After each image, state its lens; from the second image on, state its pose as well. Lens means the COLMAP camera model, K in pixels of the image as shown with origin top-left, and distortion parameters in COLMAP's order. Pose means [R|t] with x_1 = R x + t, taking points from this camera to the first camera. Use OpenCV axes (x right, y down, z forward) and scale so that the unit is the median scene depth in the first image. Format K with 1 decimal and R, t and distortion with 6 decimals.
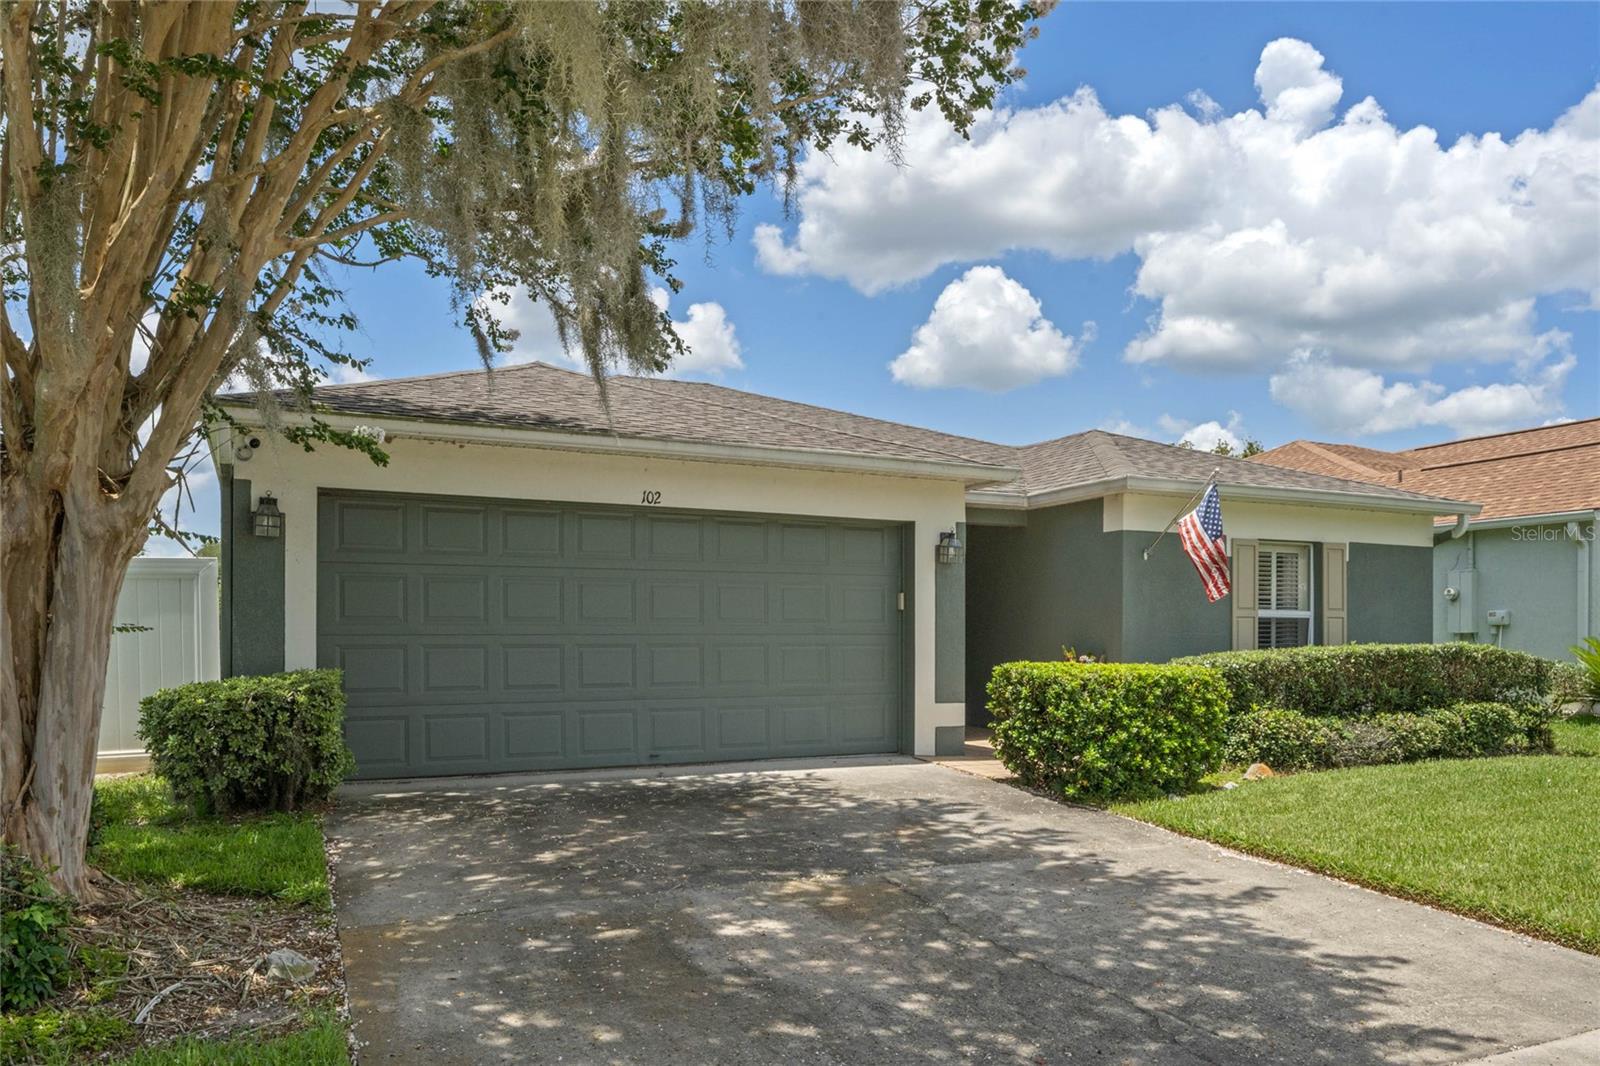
lens RADIAL K [[970.3, 0, 708.0], [0, 970.3, 522.9], [0, 0, 1]] dist [0.005515, -0.001040]
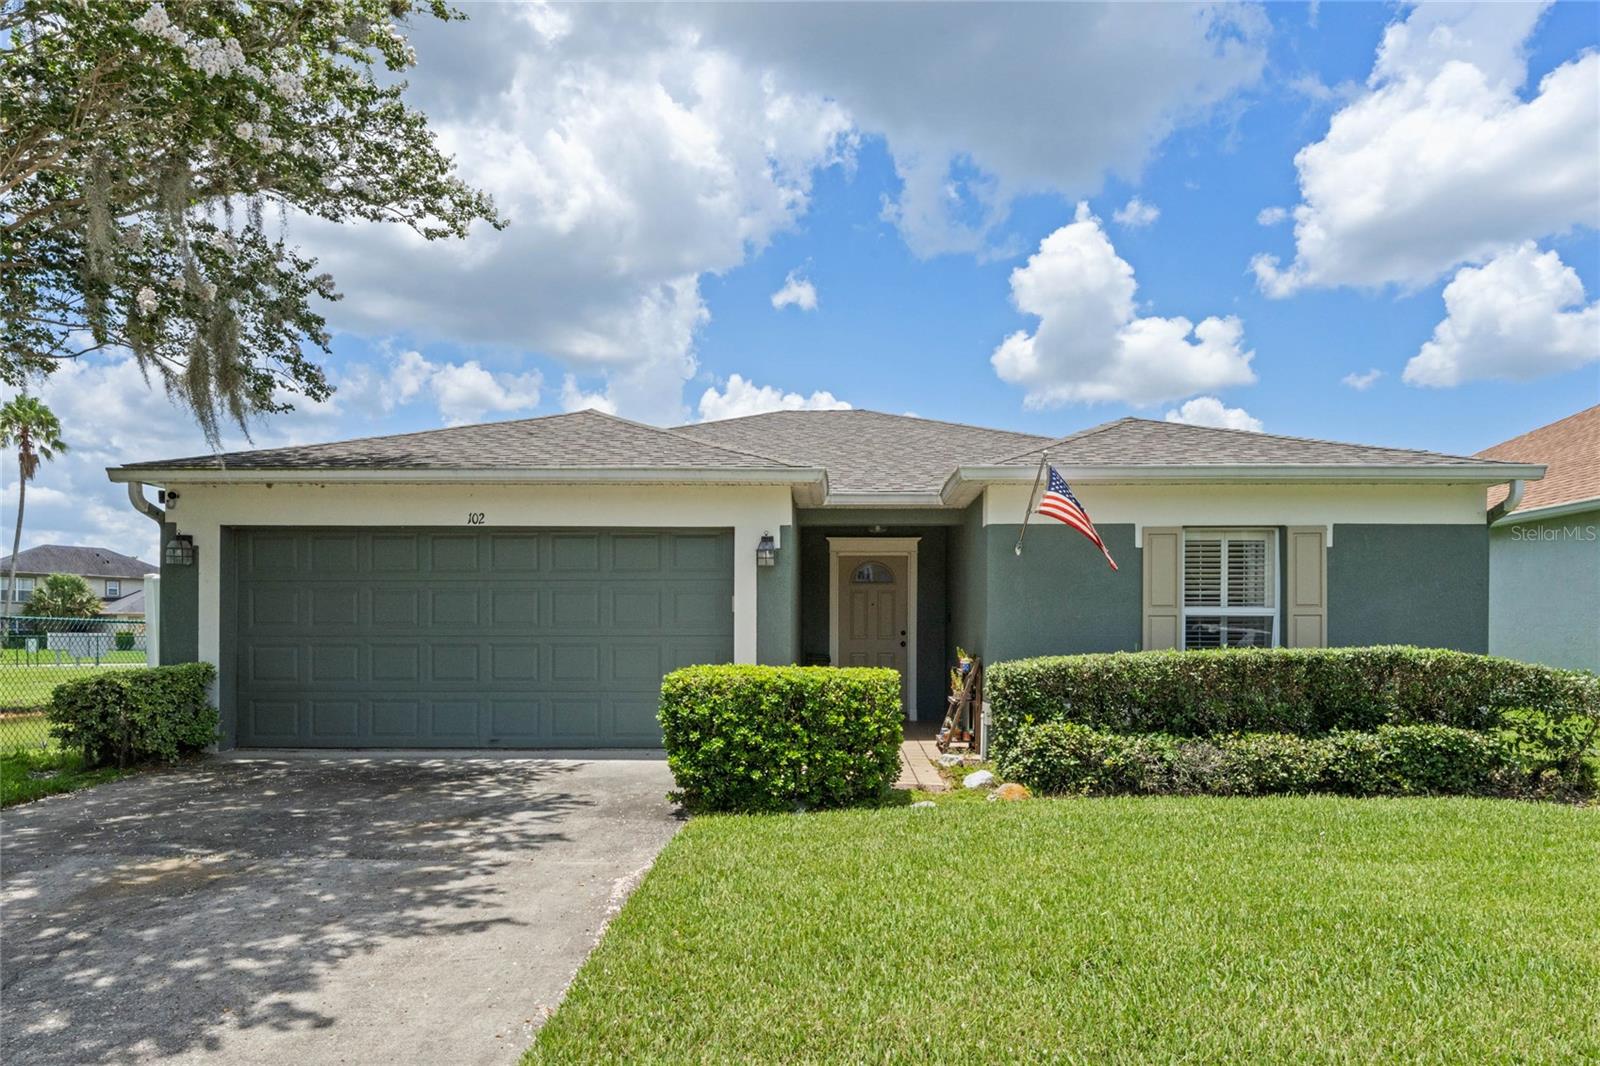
lens RADIAL K [[812.7, 0, 798.8], [0, 812.7, 534.5], [0, 0, 1]] dist [-0.001020, 0.000624]
pose [[0.922538, -0.047462, -0.382978, 0.809788], [0.045161, 0.998867, -0.015003, 0.030348], [0.383256, -0.003455, 0.923636, 0.295796]]
